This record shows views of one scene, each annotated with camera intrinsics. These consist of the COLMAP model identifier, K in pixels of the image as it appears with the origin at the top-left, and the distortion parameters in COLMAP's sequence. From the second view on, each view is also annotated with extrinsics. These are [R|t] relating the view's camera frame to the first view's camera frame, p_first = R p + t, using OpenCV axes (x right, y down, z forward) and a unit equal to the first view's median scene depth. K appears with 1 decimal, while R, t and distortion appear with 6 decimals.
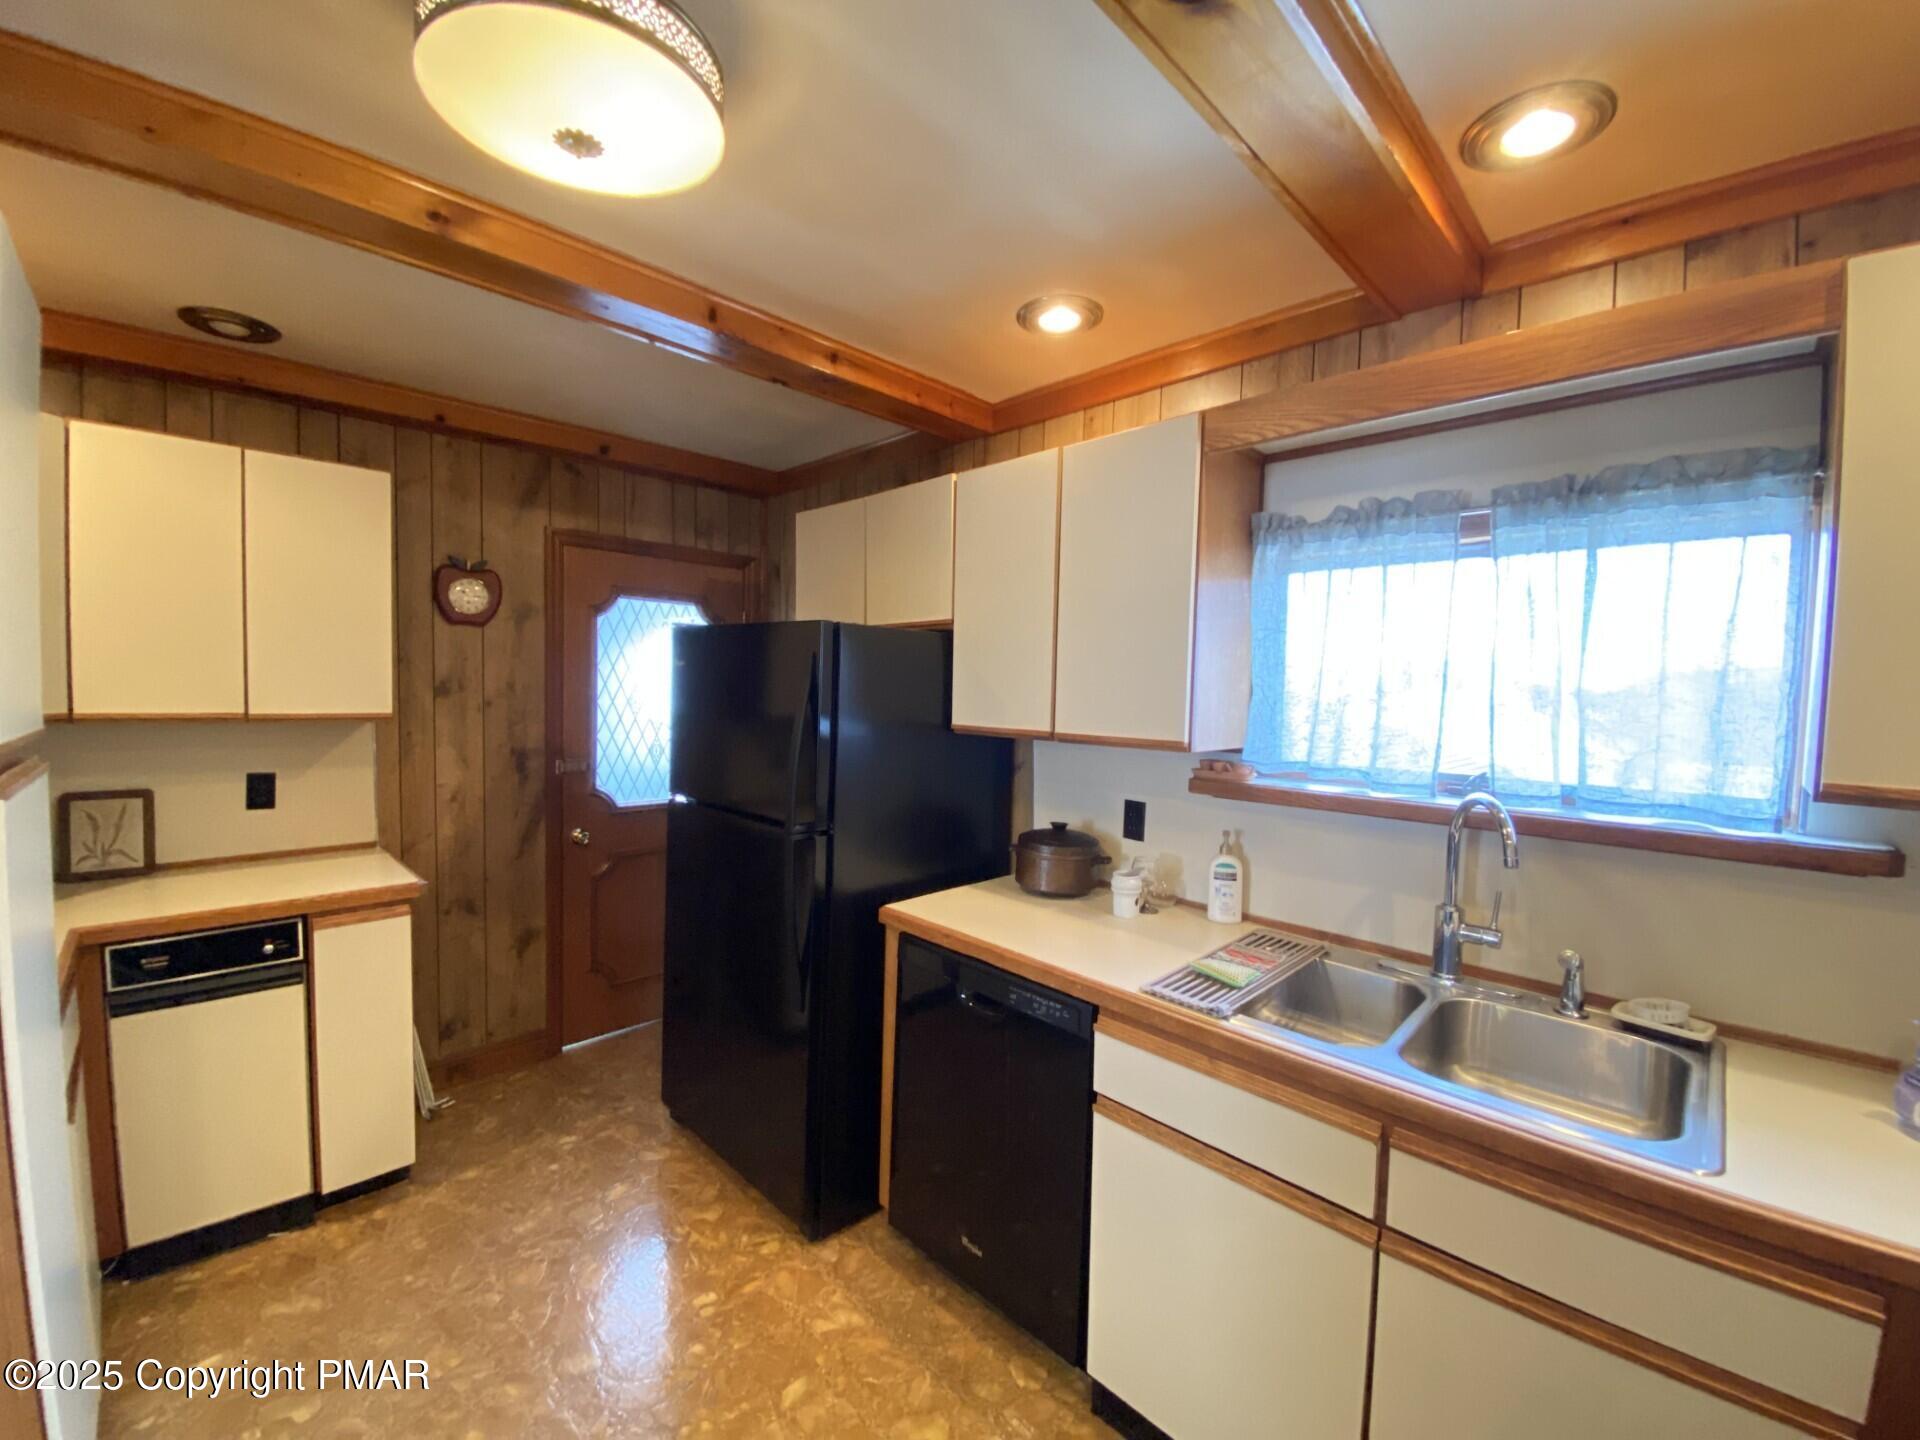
lens RADIAL K [[783.6, 0, 973.3], [0, 783.6, 705.4], [0, 0, 1]] dist [-0.004543, -0.005491]
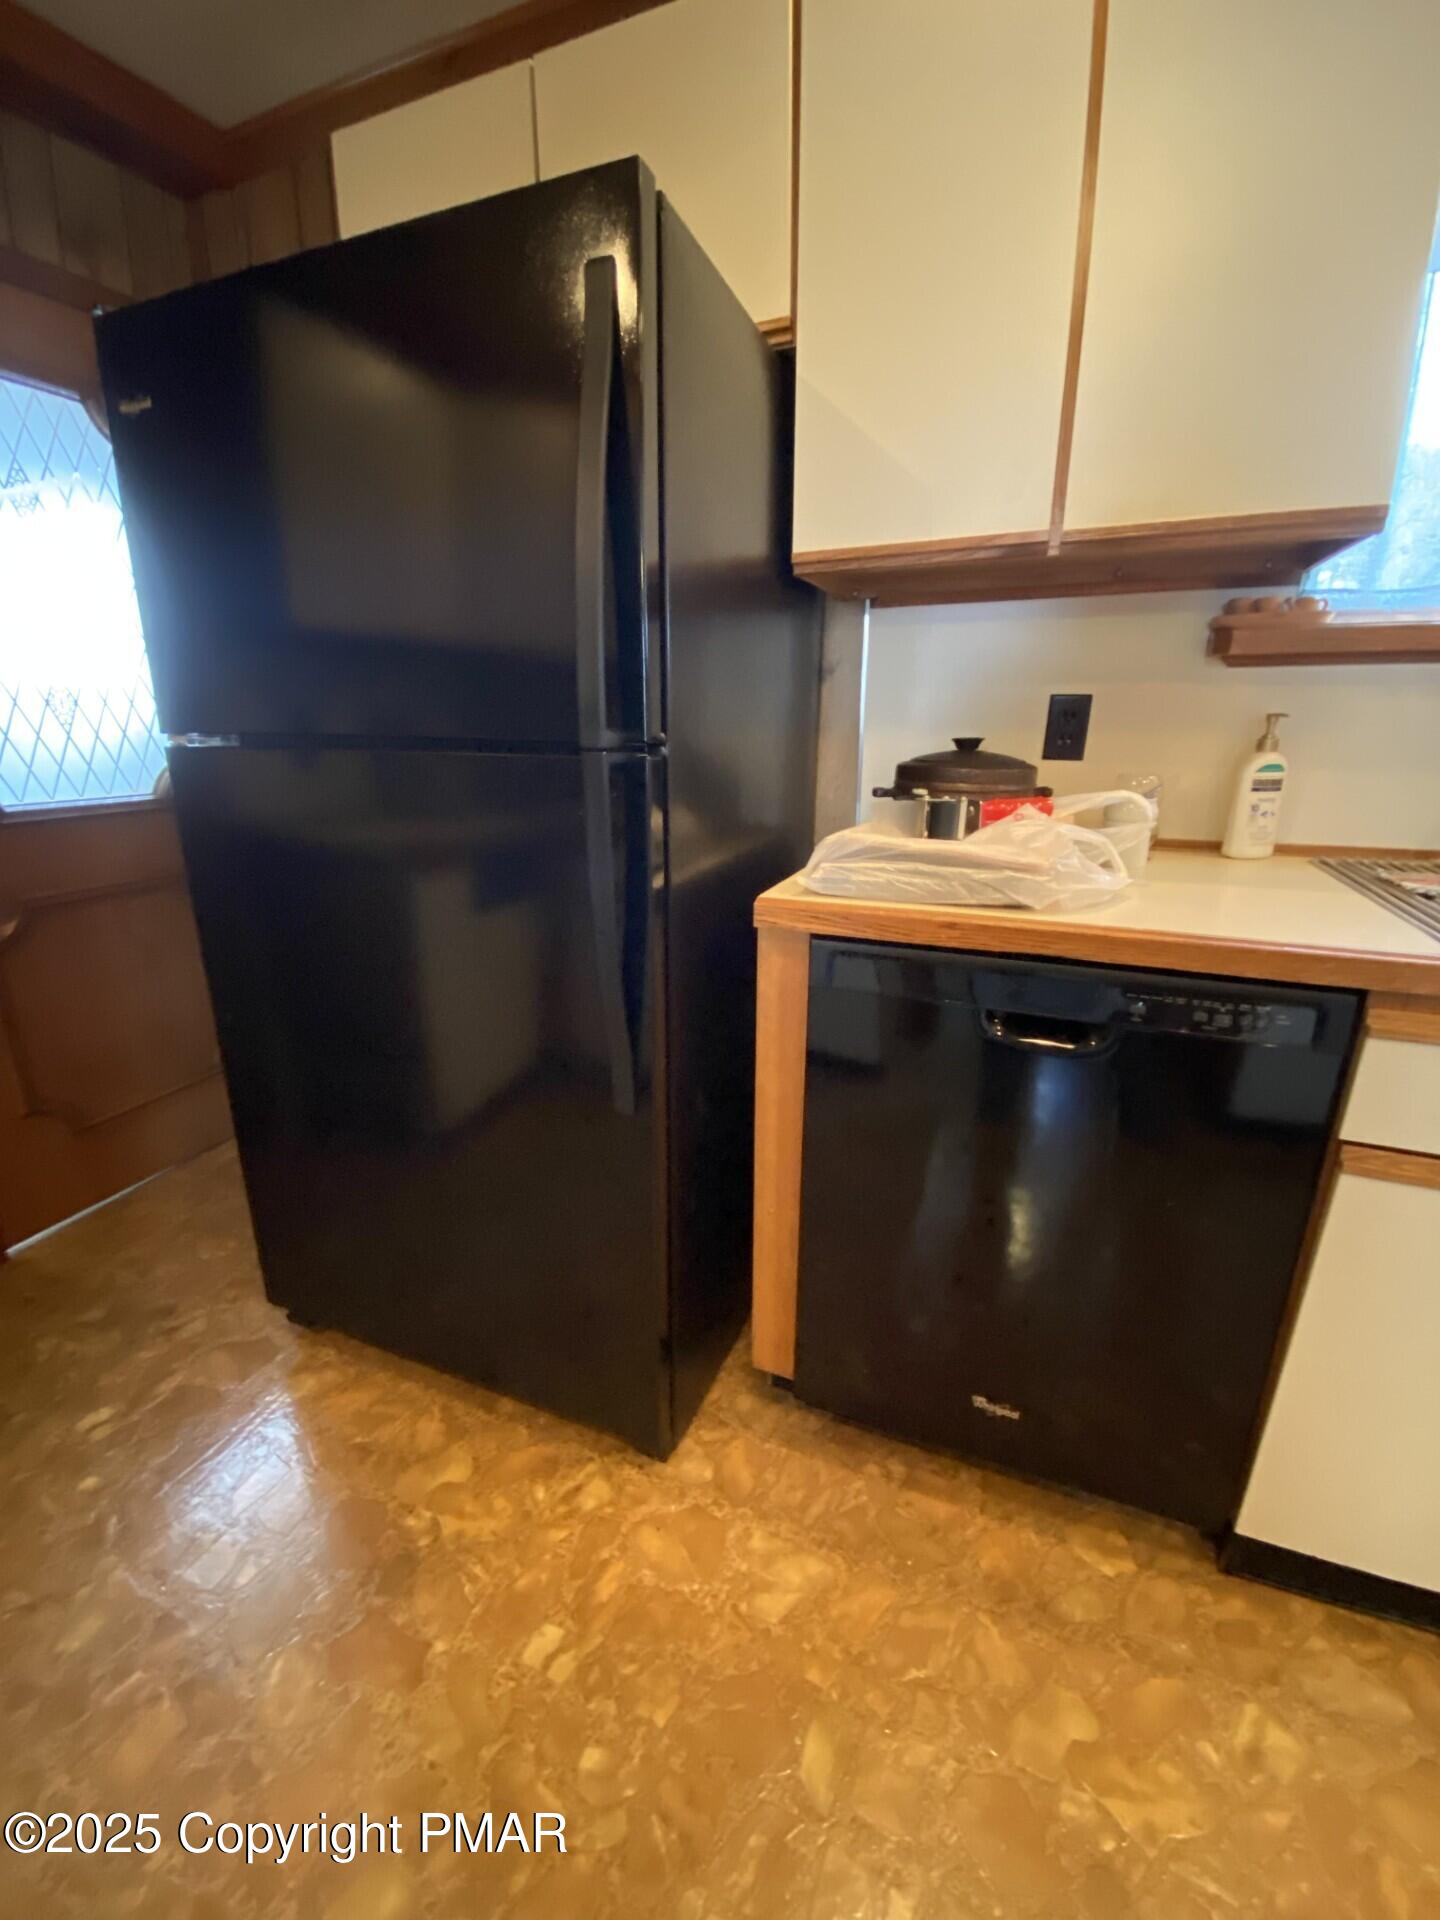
lens RADIAL K [[783.6, 0, 708.6], [0, 783.6, 950.5], [0, 0, 1]] dist [-0.004543, -0.005491]
pose [[0.929740, -0.132901, 0.343395, -2.205168], [0.041529, 0.964490, 0.260836, 1.048349], [-0.365866, -0.228249, 0.902244, 3.606647]]
